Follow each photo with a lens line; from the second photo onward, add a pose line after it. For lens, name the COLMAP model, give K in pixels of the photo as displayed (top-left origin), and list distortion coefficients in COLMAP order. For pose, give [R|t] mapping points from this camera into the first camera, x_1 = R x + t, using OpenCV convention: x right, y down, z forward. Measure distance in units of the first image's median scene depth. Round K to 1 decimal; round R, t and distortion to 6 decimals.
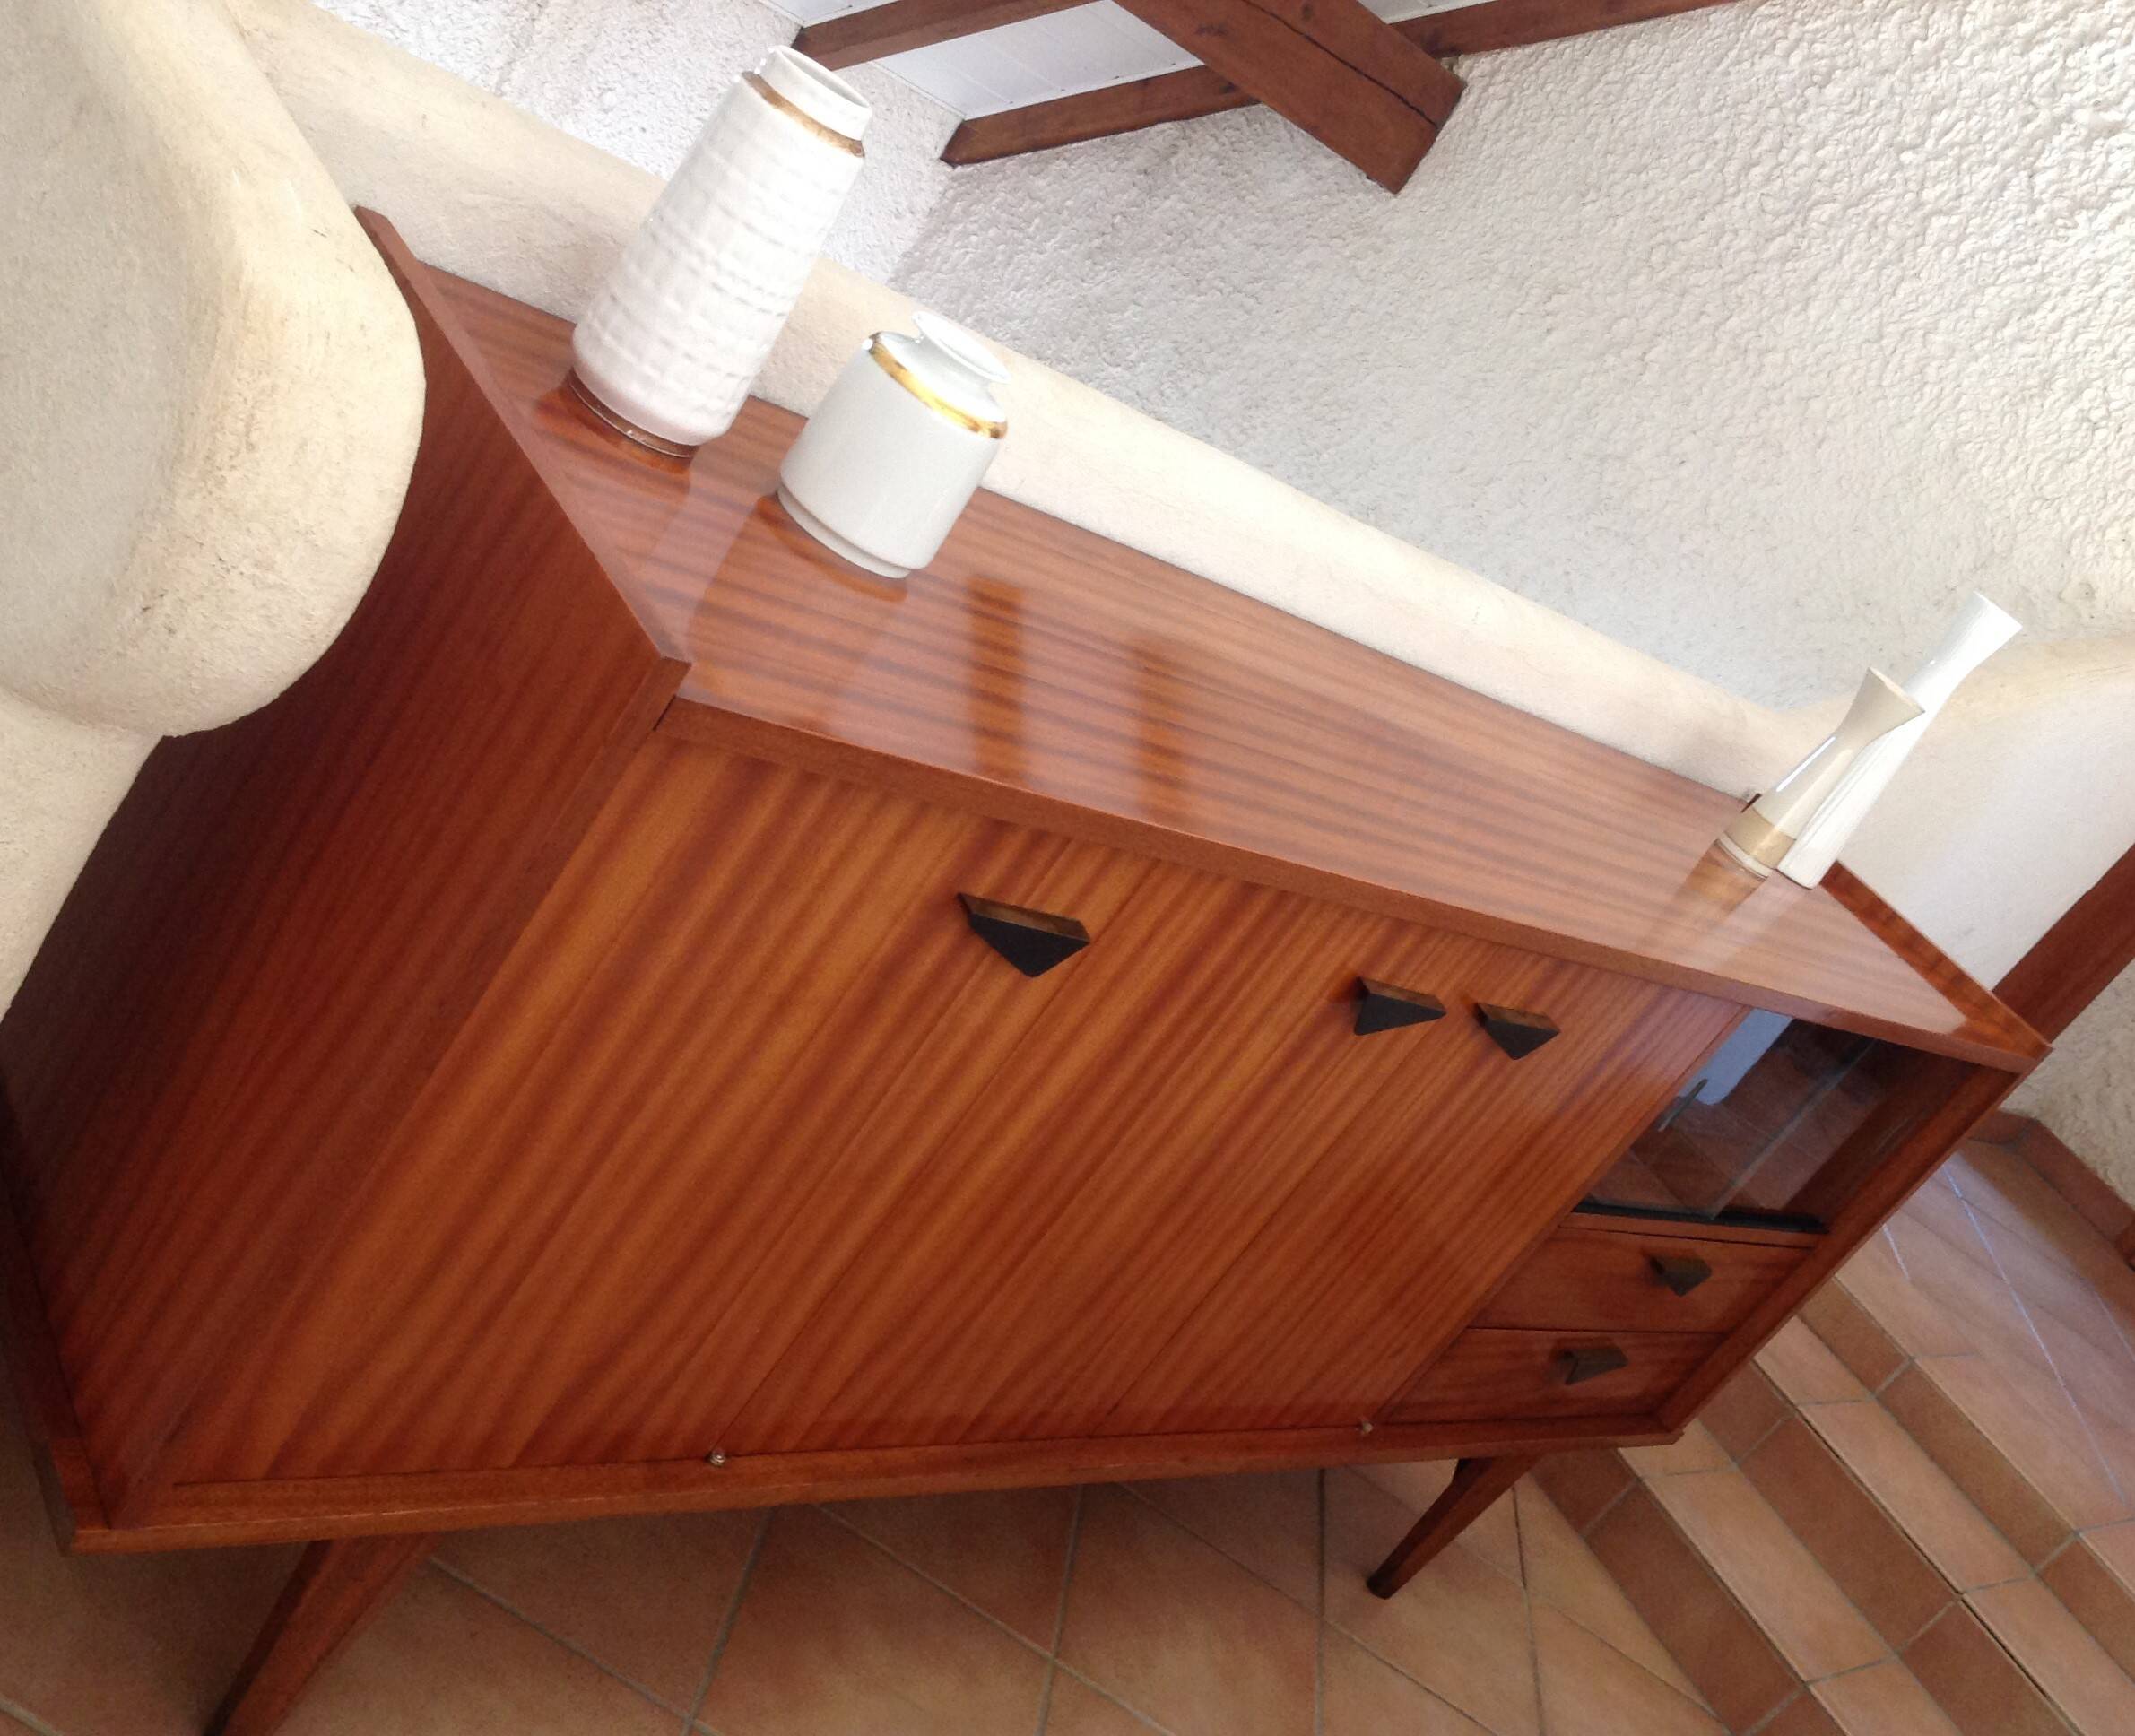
lens RADIAL K [[2204.3, 0, 1074.2], [0, 2204.3, 784.8], [0, 0, 1]] dist [0.143032, -0.264734]
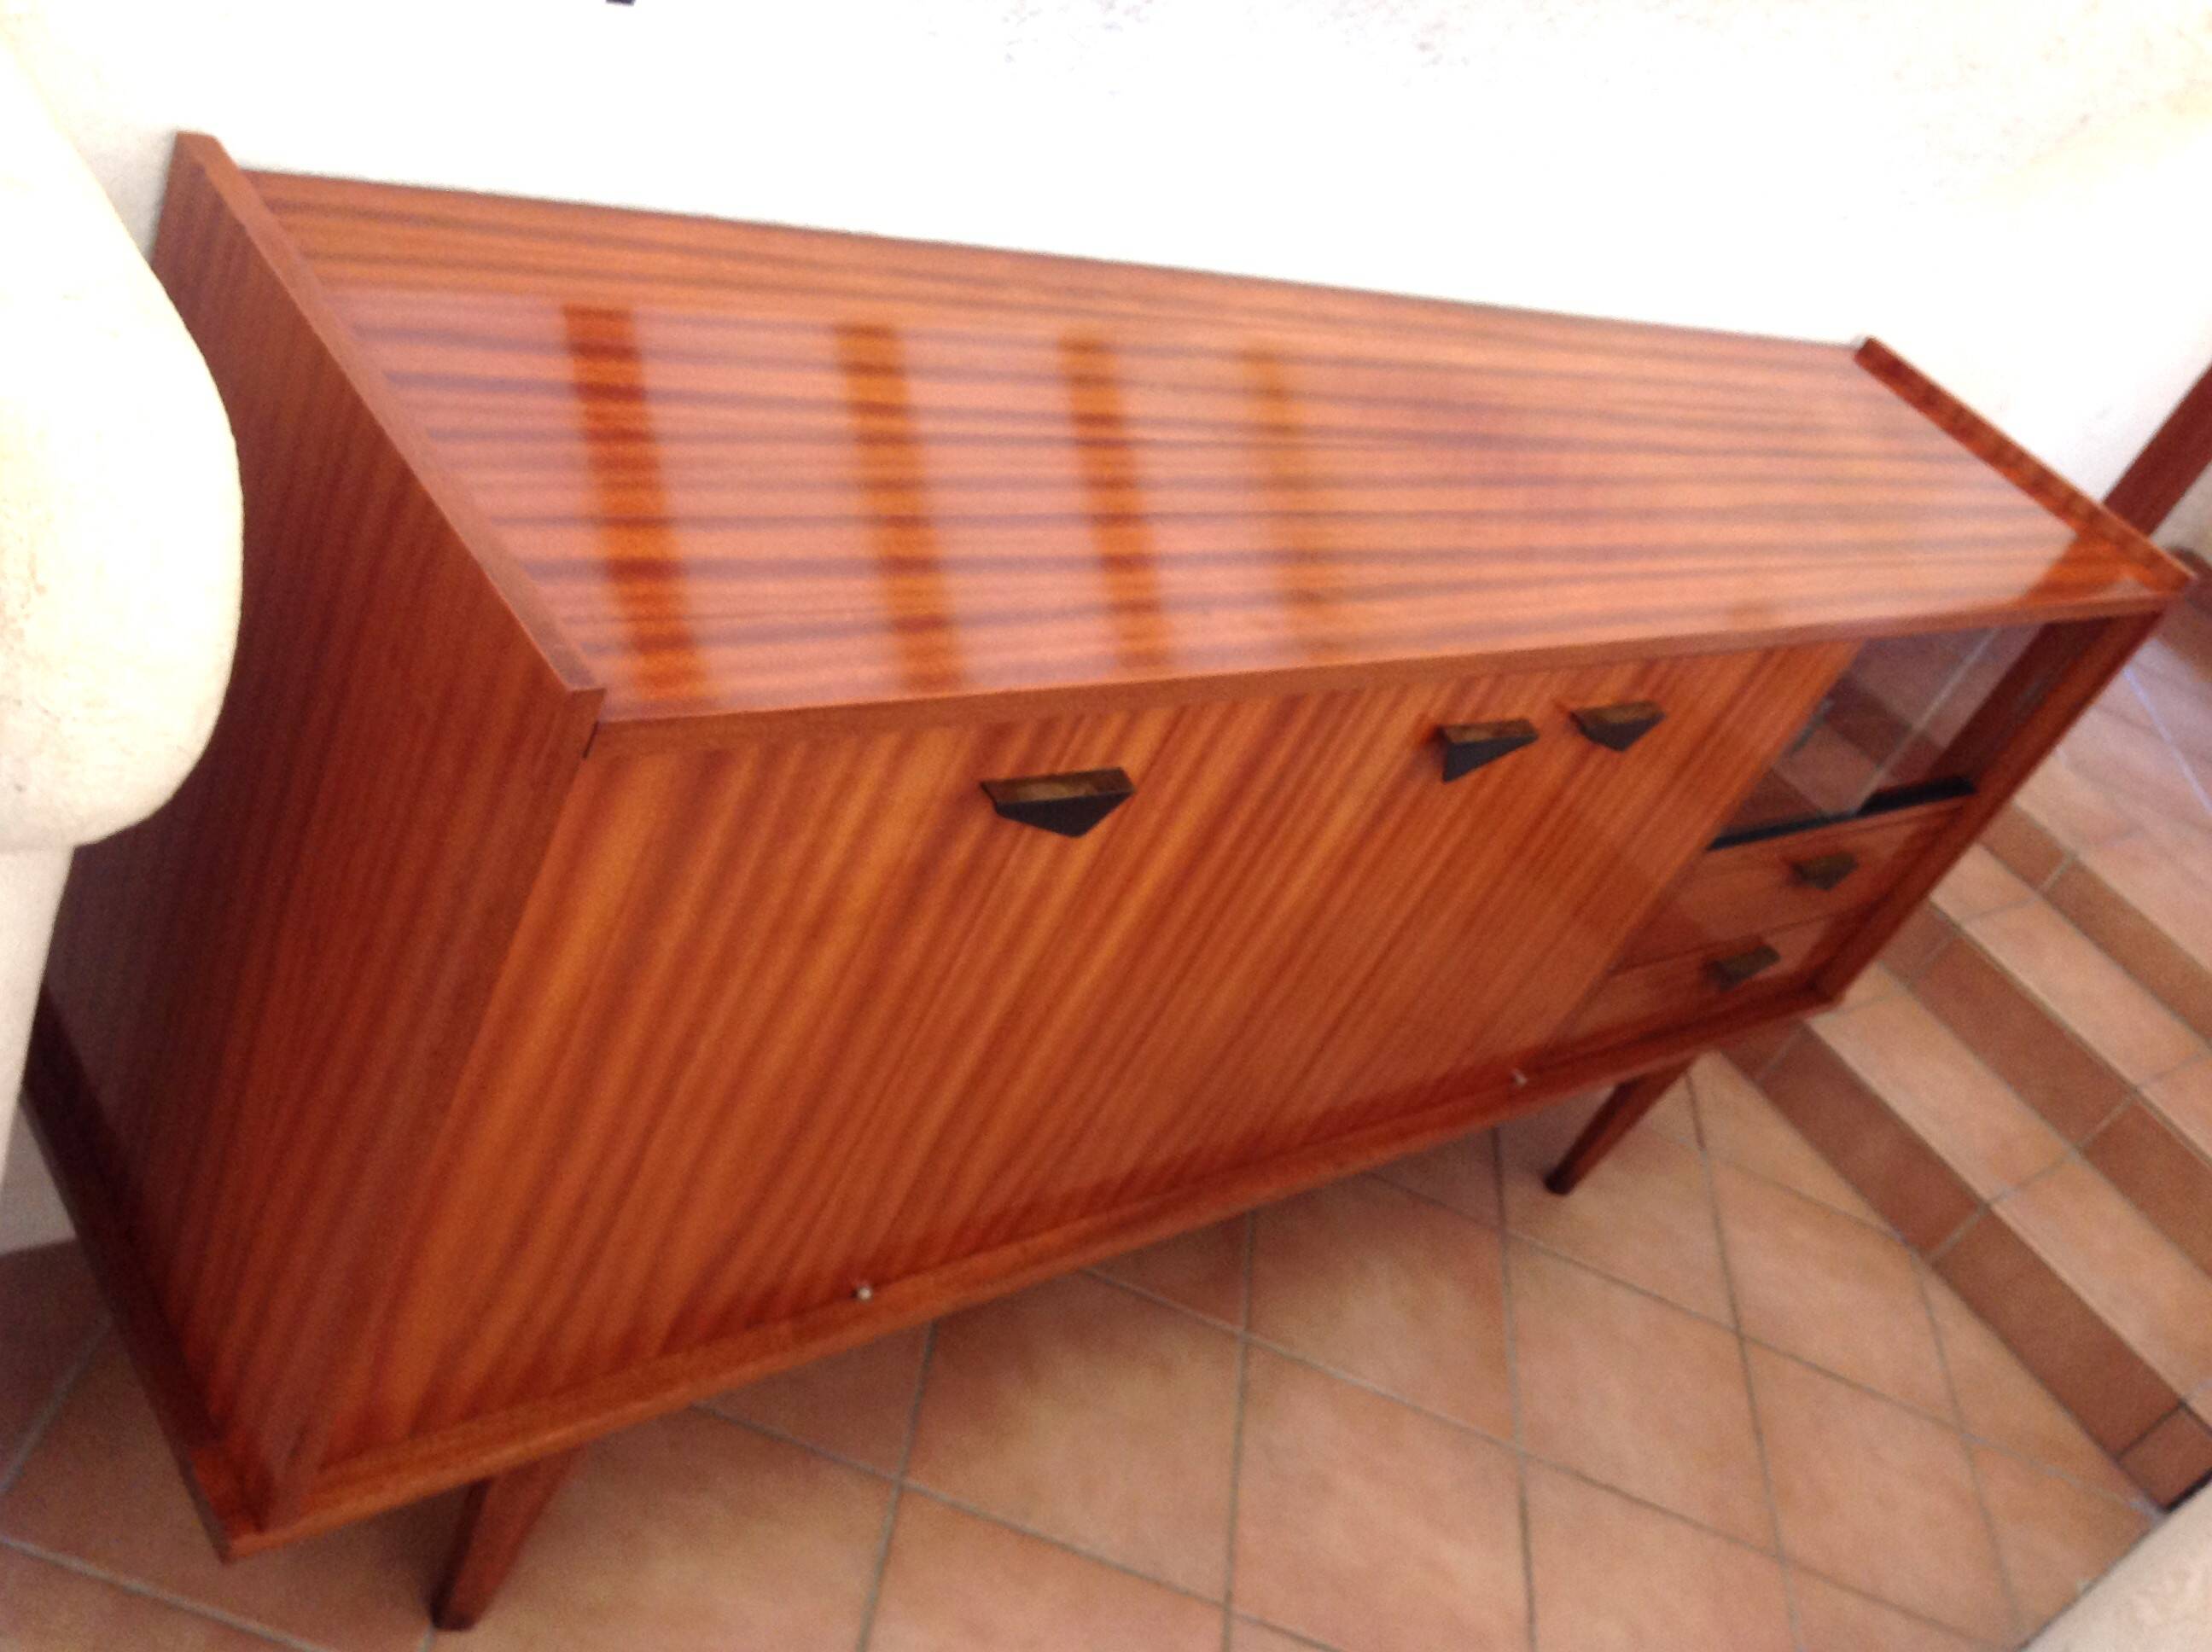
lens RADIAL K [[2179.7, 0, 1123.7], [0, 2179.7, 787.0], [0, 0, 1]] dist [0.135523, -0.331397]
pose [[0.986274, -0.152376, -0.063604, 0.056093], [0.162685, 0.962638, 0.216477, -0.119018], [0.028242, -0.223853, 0.974214, 0.095677]]
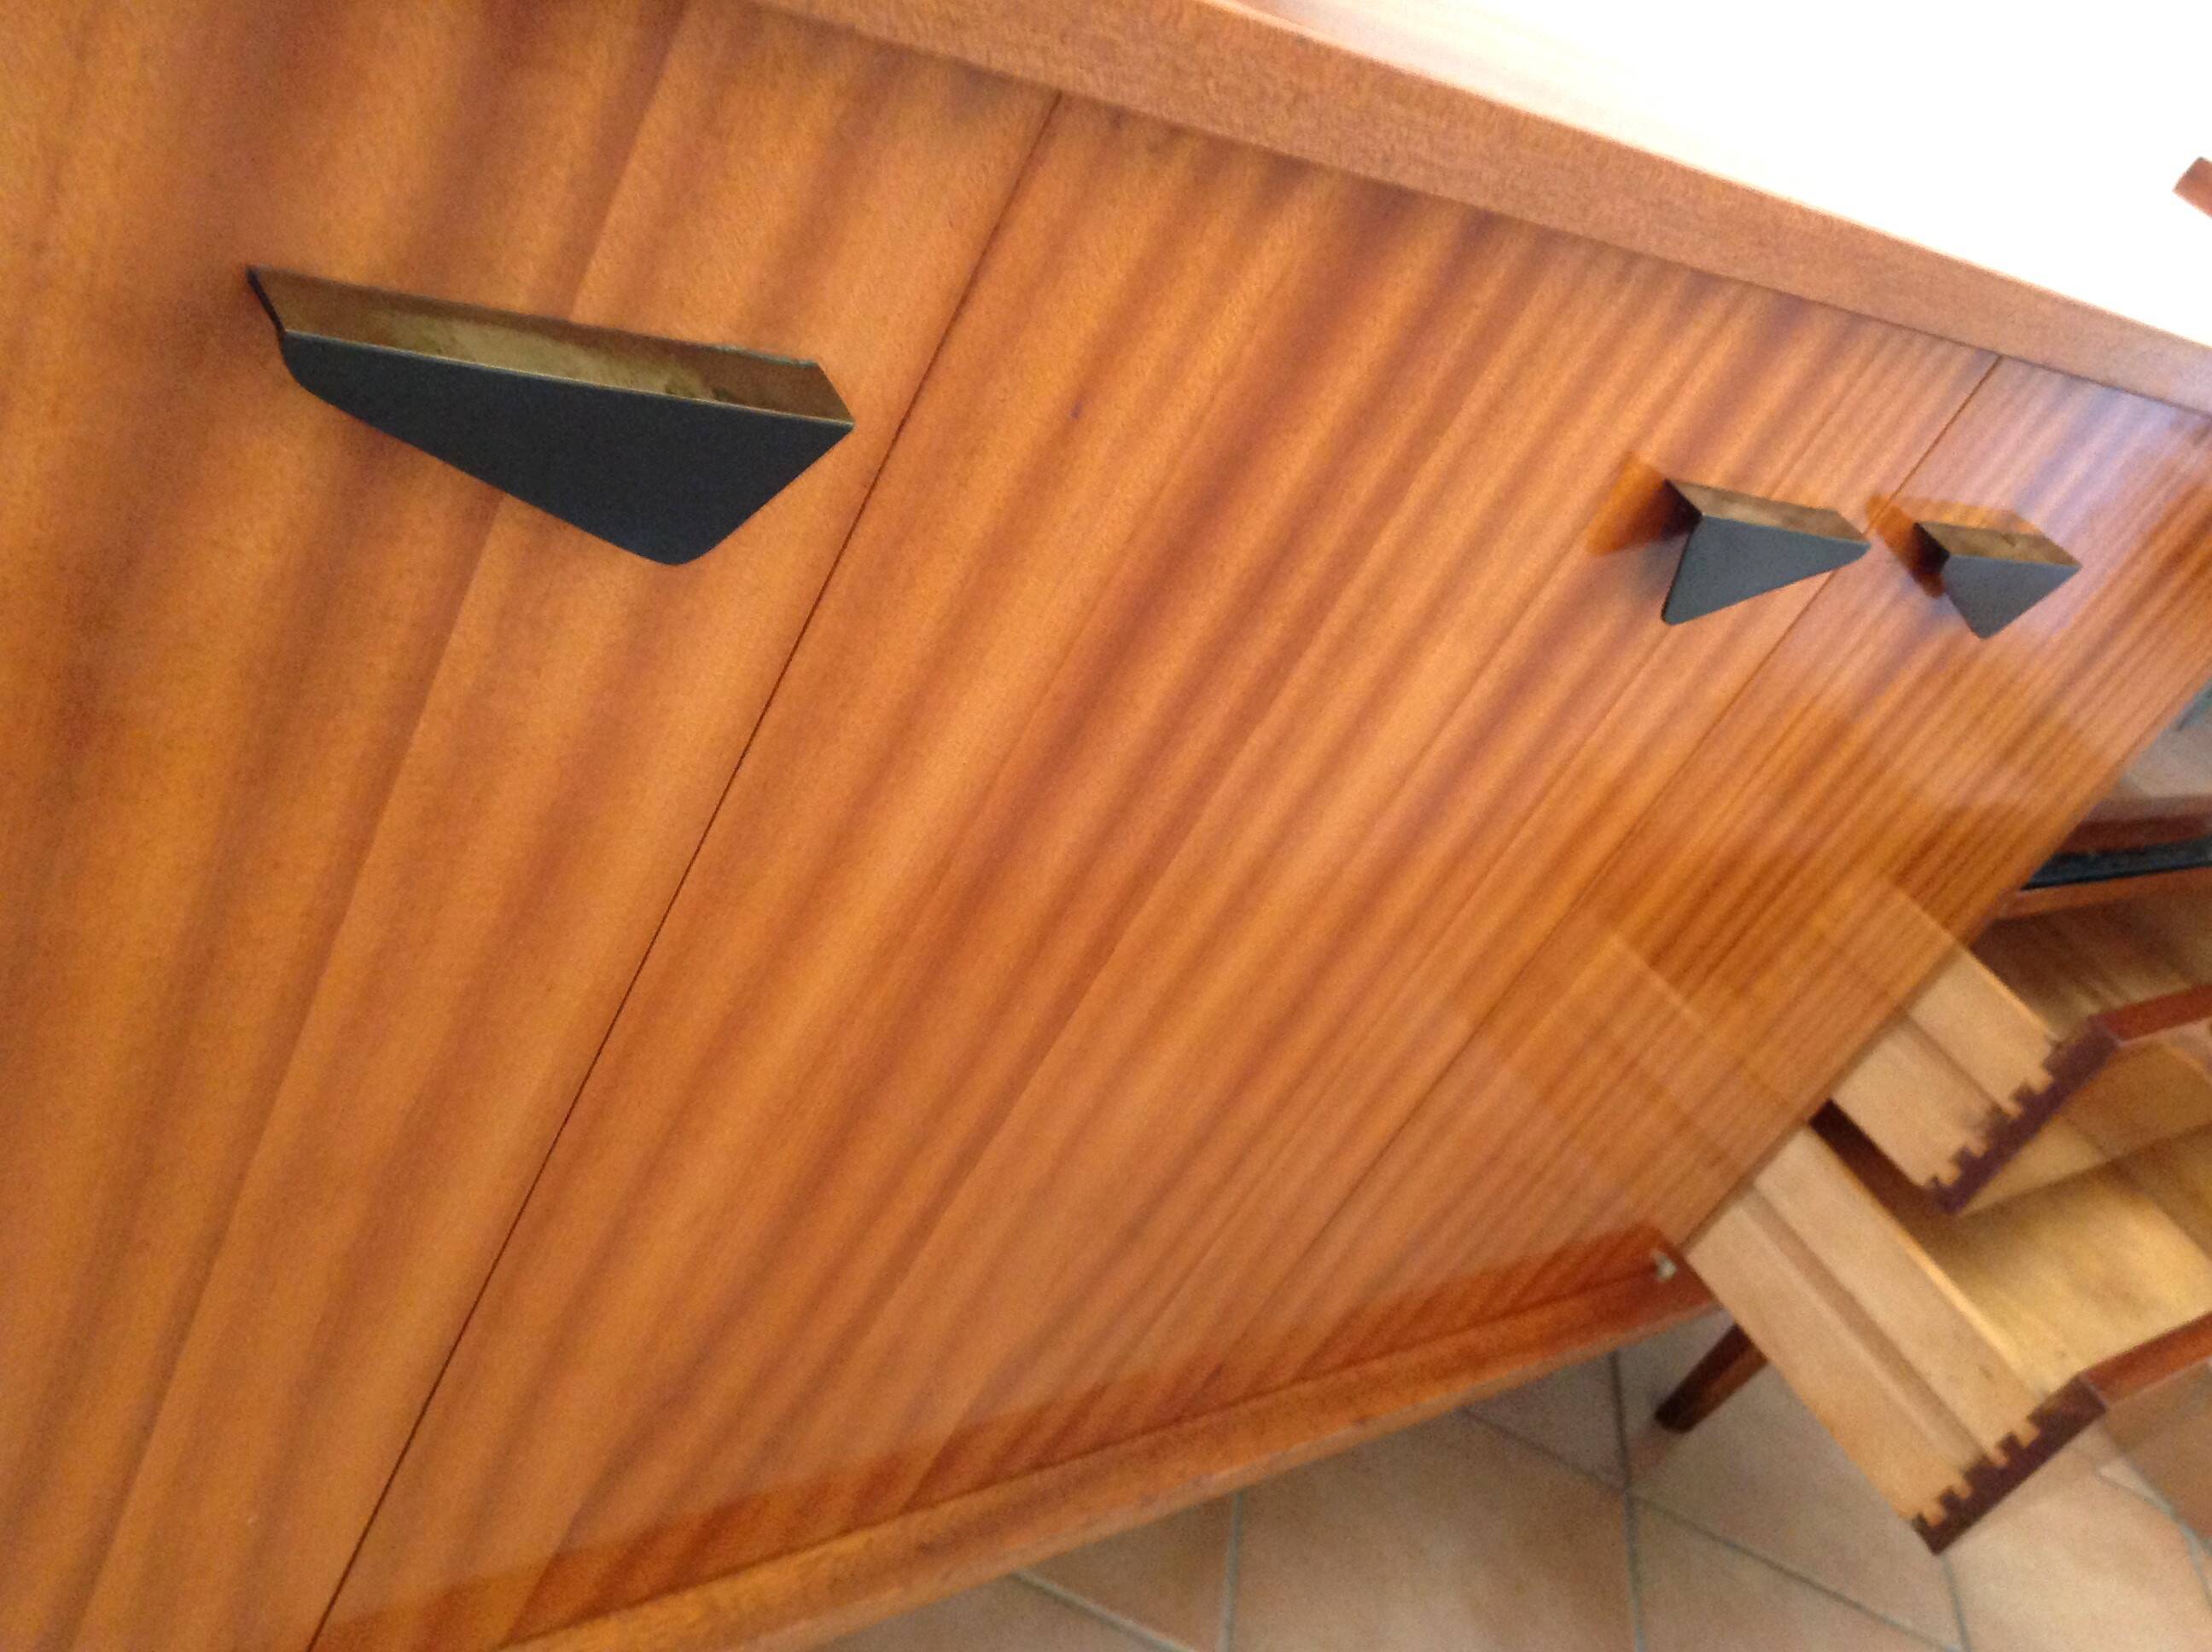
lens RADIAL K [[2179.7, 0, 1123.7], [0, 2179.7, 787.0], [0, 0, 1]] dist [0.135523, -0.331397]
pose [[0.992559, -0.106993, -0.058139, 0.051892], [0.115386, 0.978954, 0.168333, 0.067066], [0.038905, -0.173789, 0.984014, 0.638440]]
